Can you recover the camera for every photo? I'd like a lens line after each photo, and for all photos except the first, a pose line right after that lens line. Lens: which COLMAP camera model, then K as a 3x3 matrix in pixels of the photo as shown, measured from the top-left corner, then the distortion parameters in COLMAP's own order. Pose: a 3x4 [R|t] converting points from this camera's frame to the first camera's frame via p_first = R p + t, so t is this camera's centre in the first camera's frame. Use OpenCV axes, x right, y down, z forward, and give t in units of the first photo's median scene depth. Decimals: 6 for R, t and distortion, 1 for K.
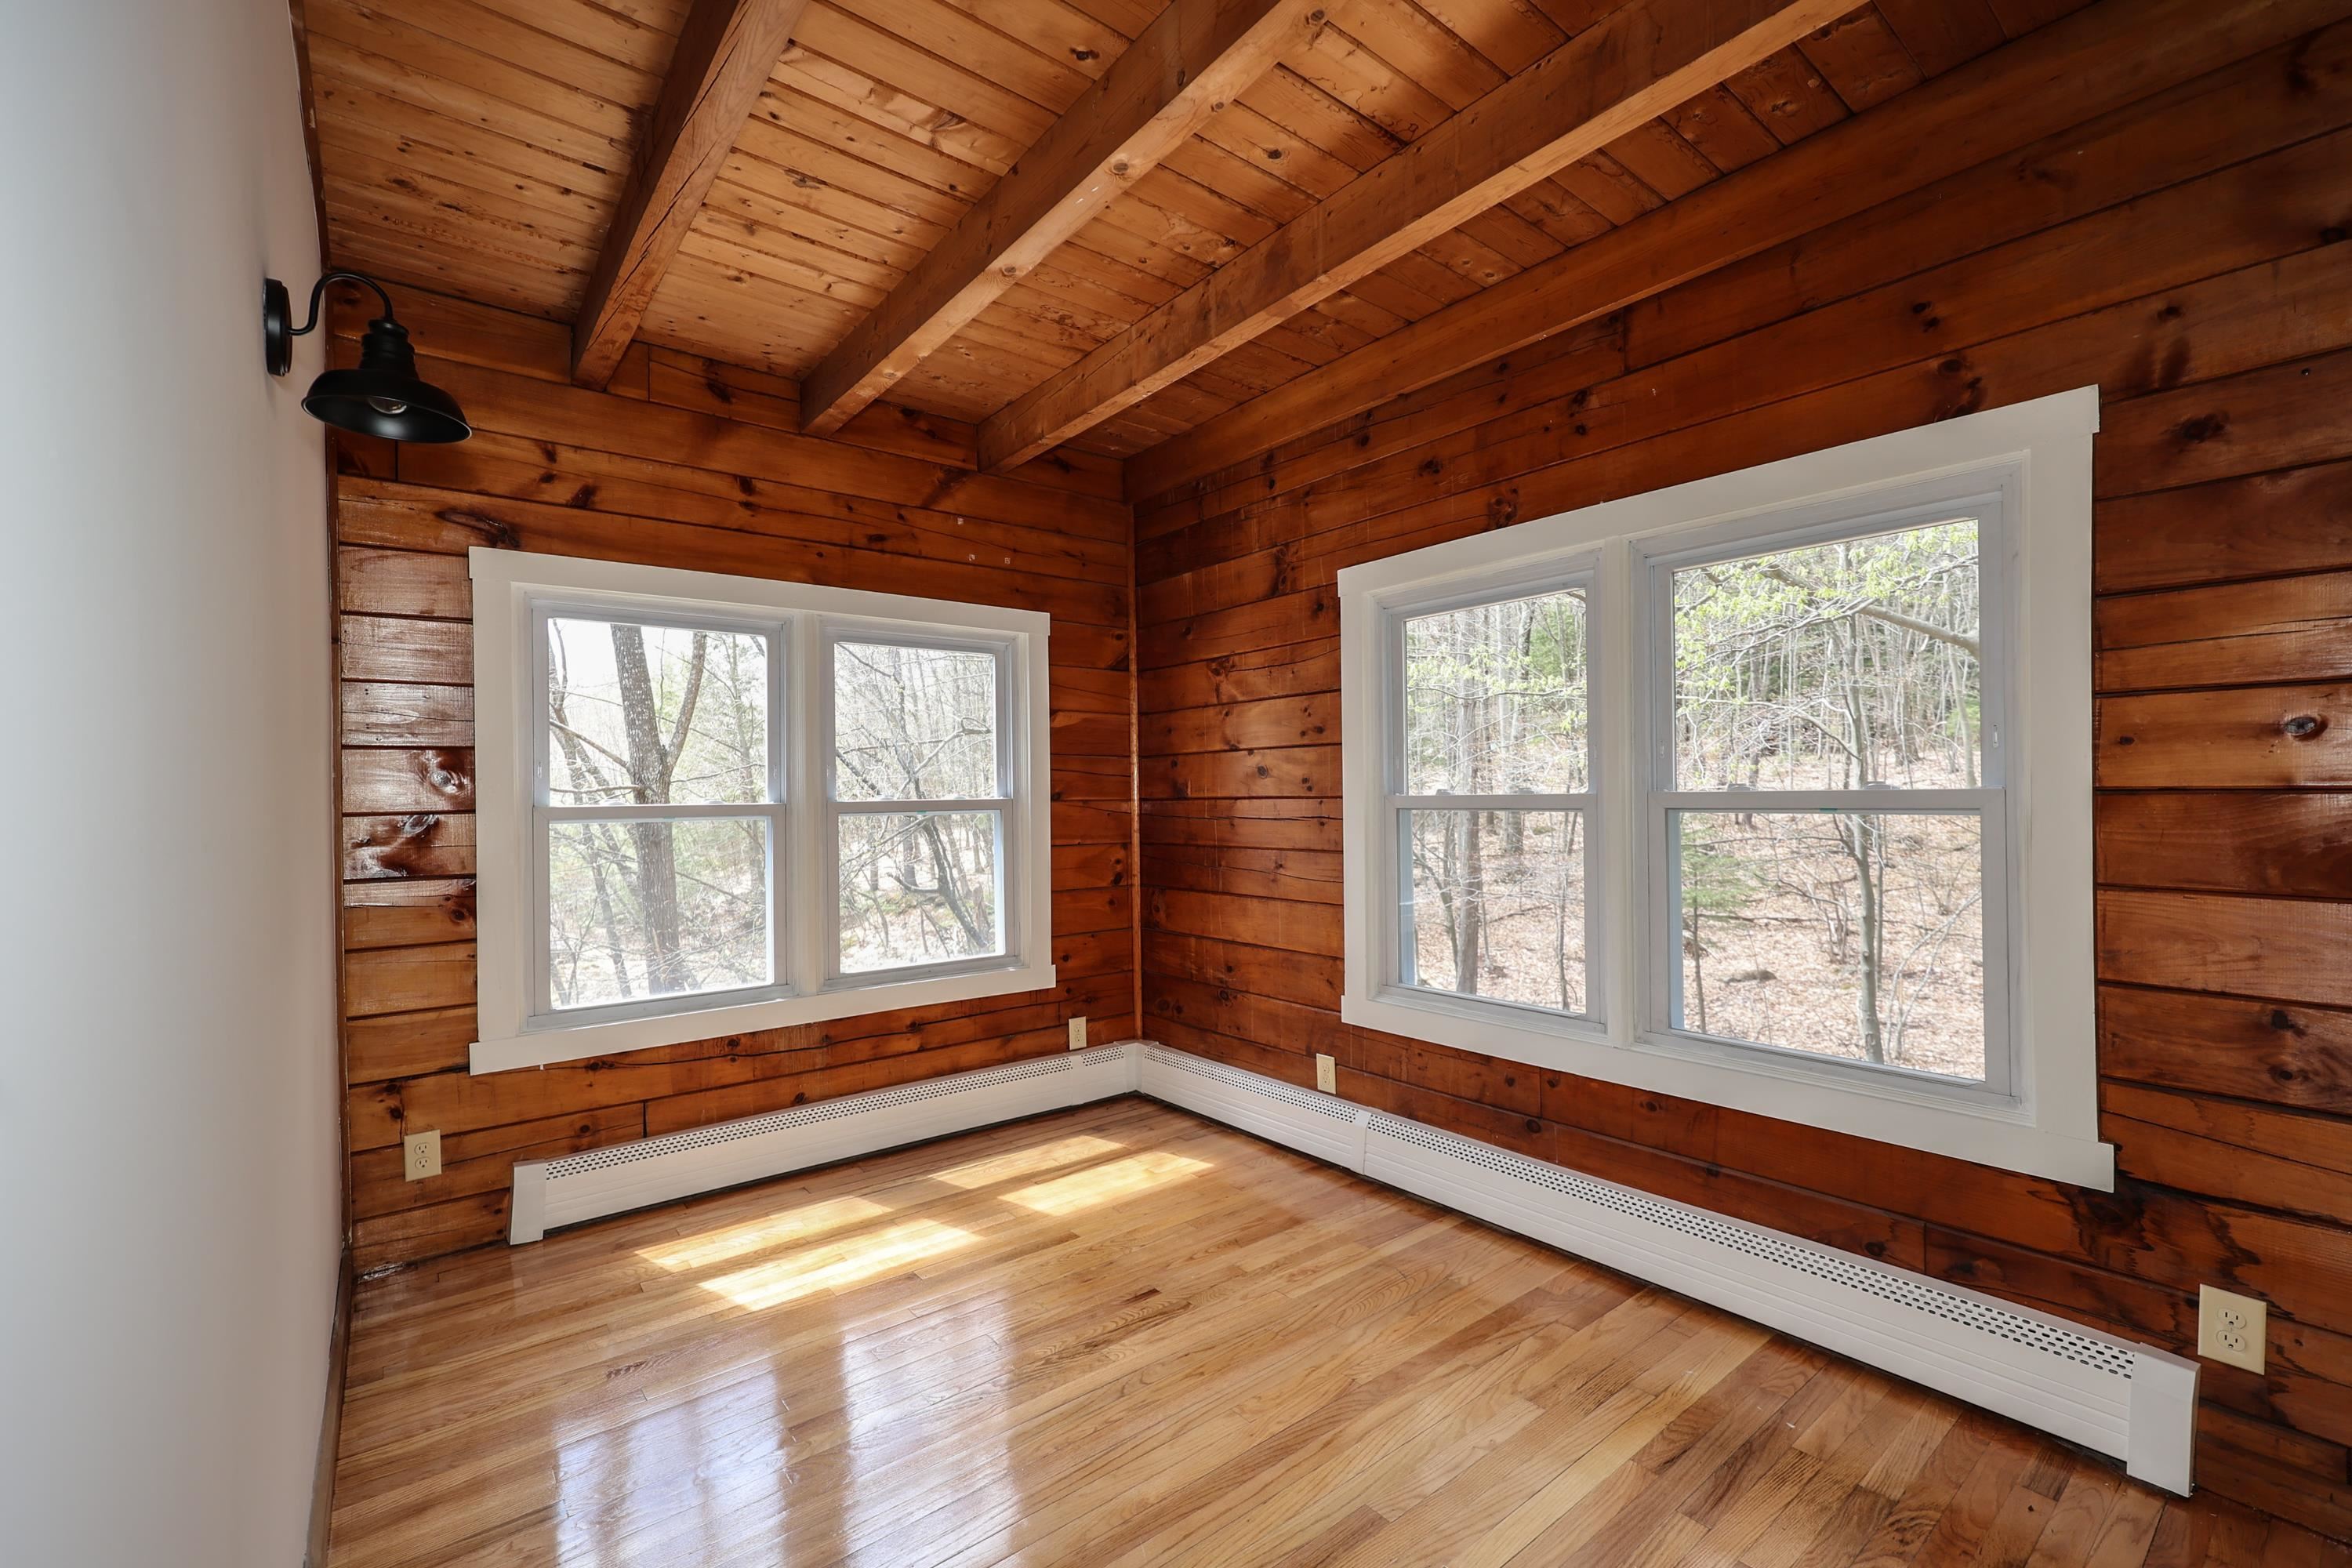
lens RADIAL K [[950.8, 0, 1175.1], [0, 950.8, 787.3], [0, 0, 1]] dist [0.000513, 0.000257]
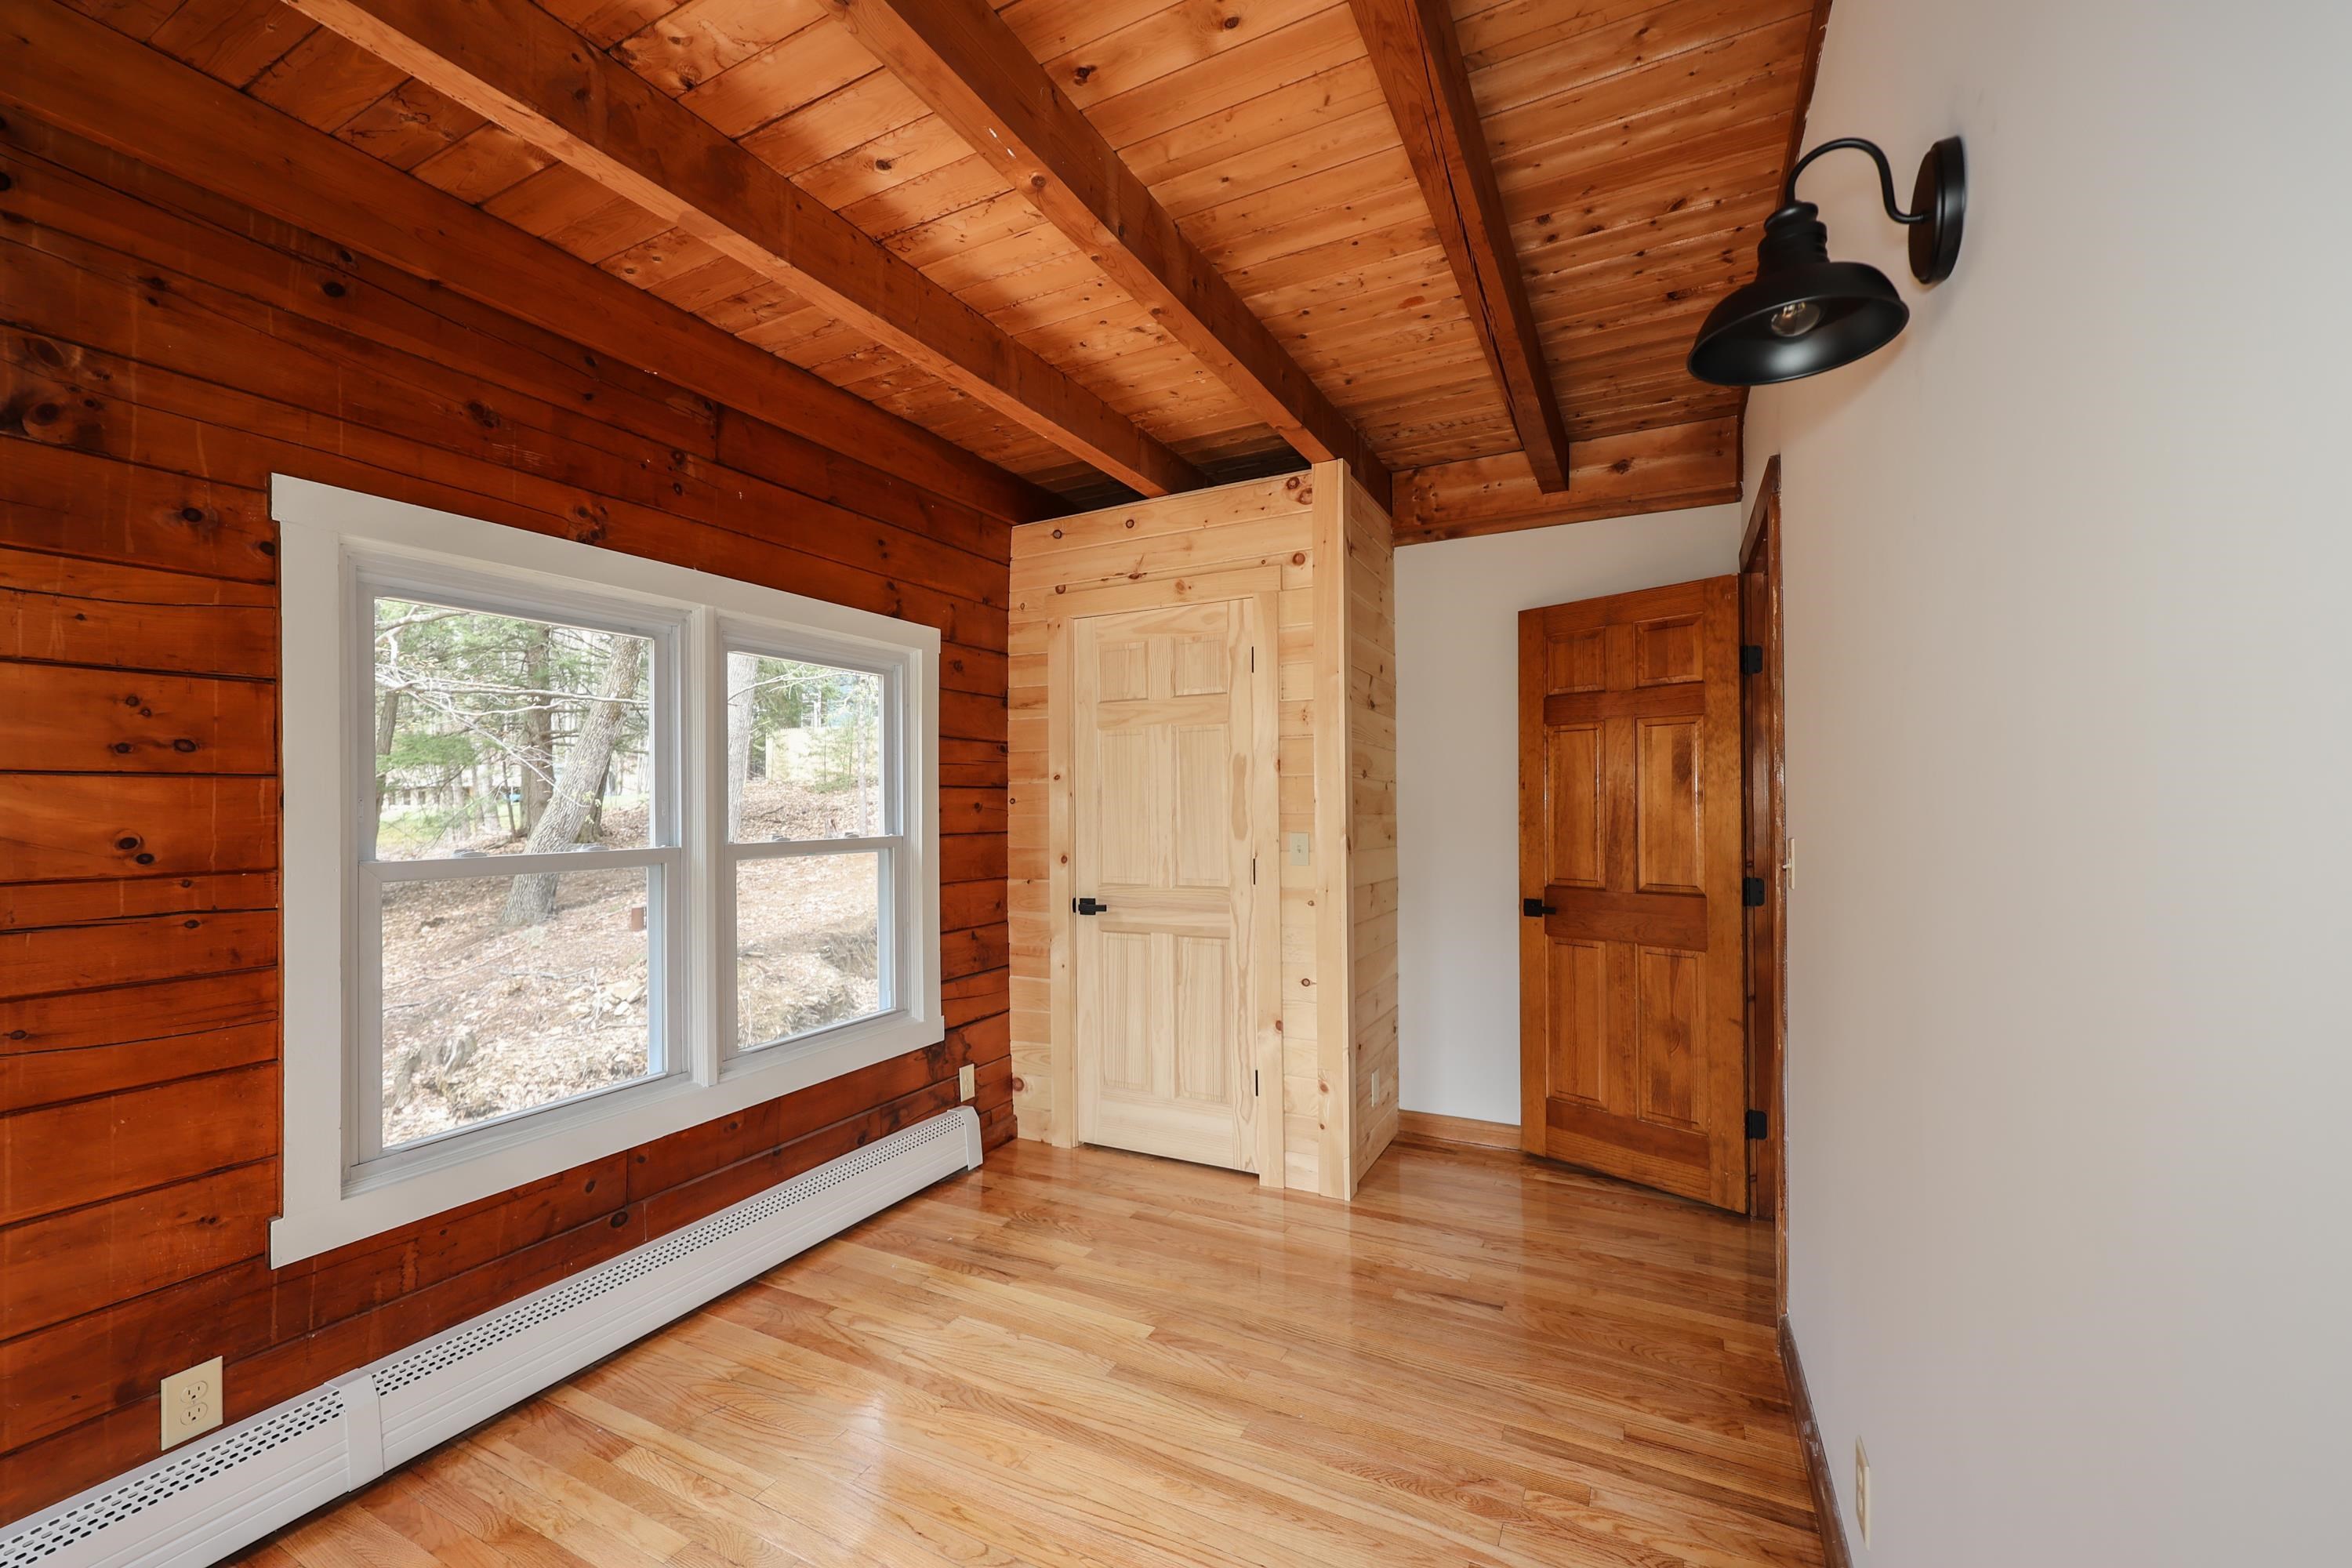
lens RADIAL K [[950.8, 0, 1175.1], [0, 950.8, 787.3], [0, 0, 1]] dist [0.000513, 0.000257]
pose [[-0.389450, 0.023075, 0.920759, -0.806542], [0.000588, 0.999692, -0.024805, -0.038927], [-0.921048, -0.009119, -0.389343, 1.041936]]
